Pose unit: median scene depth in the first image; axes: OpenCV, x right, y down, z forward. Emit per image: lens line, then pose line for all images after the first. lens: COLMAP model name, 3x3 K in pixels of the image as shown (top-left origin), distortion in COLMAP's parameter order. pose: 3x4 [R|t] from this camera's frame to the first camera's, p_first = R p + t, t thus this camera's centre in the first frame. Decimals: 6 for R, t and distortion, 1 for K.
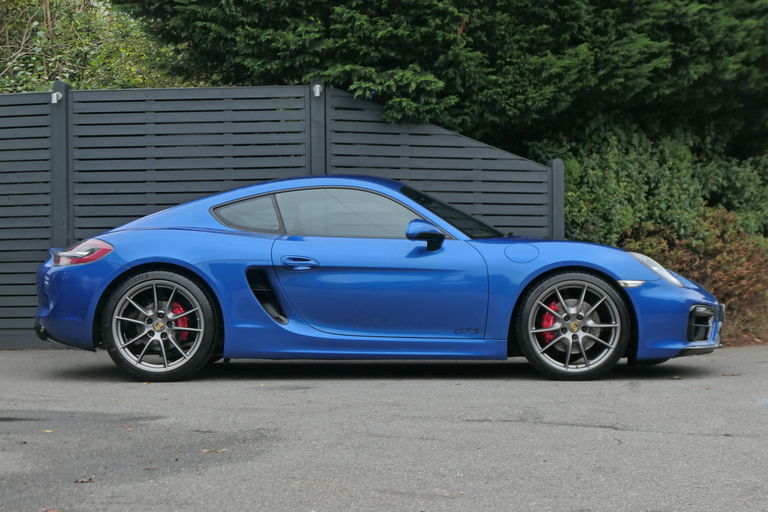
lens RADIAL K [[1748.5, 0, 371.0], [0, 1748.5, 243.0], [0, 0, 1]] dist [-0.066163, 0.000000]
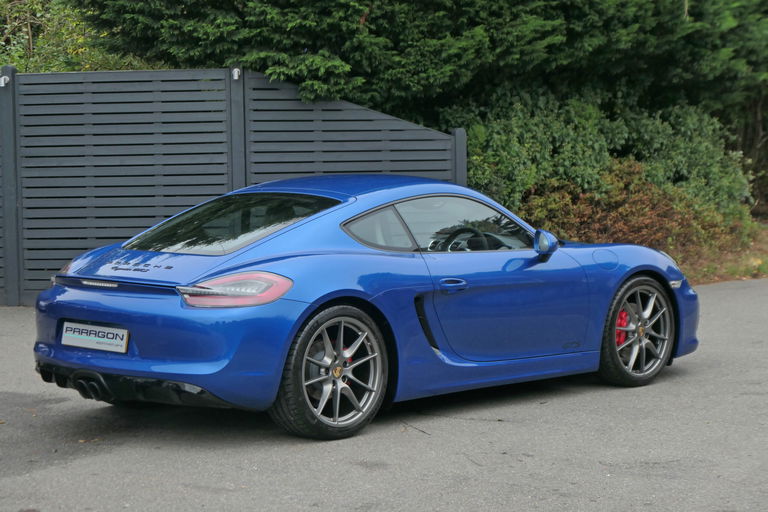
lens RADIAL K [[1907.6, 0, 380.6], [0, 1907.6, 255.2], [0, 0, 1]] dist [-0.043825, 0.000000]
pose [[0.999795, -0.008396, -0.018432, 0.080130], [0.009875, 0.996609, 0.081689, -0.068858], [0.017684, -0.081855, 0.996487, -0.209131]]
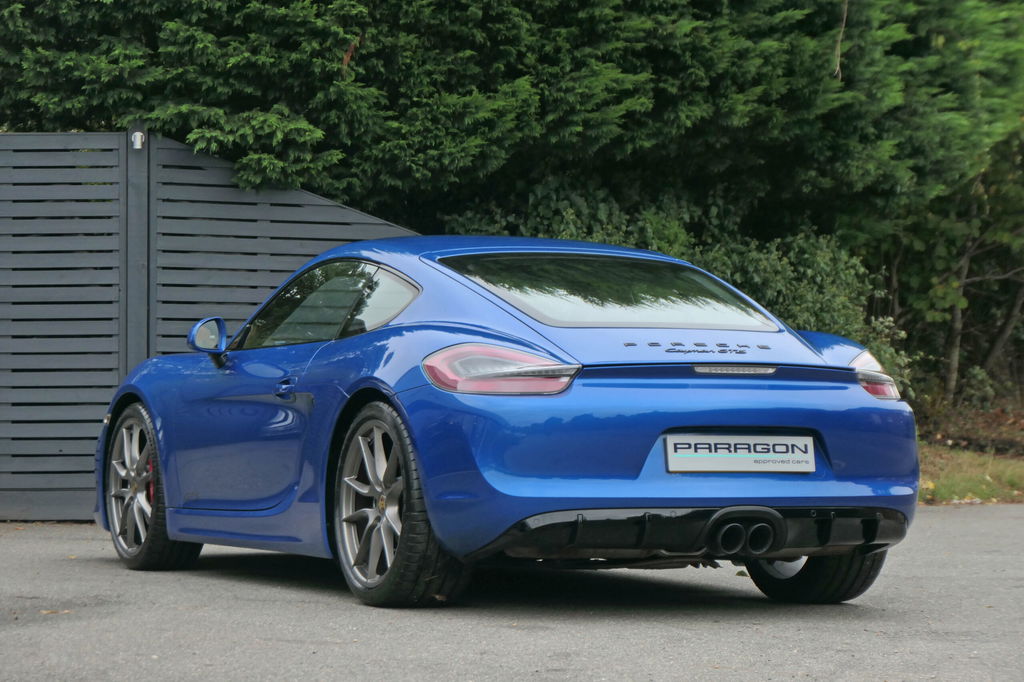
lens RADIAL K [[3323.1, 0, 481.8], [0, 3323.1, 300.4], [0, 0, 1]] dist [-0.056768, 0.000000]
pose [[0.995257, 0.009324, 0.096834, -0.021672], [-0.007553, 0.999798, -0.018639, -0.000855], [-0.096988, 0.017819, 0.995126, -0.306601]]
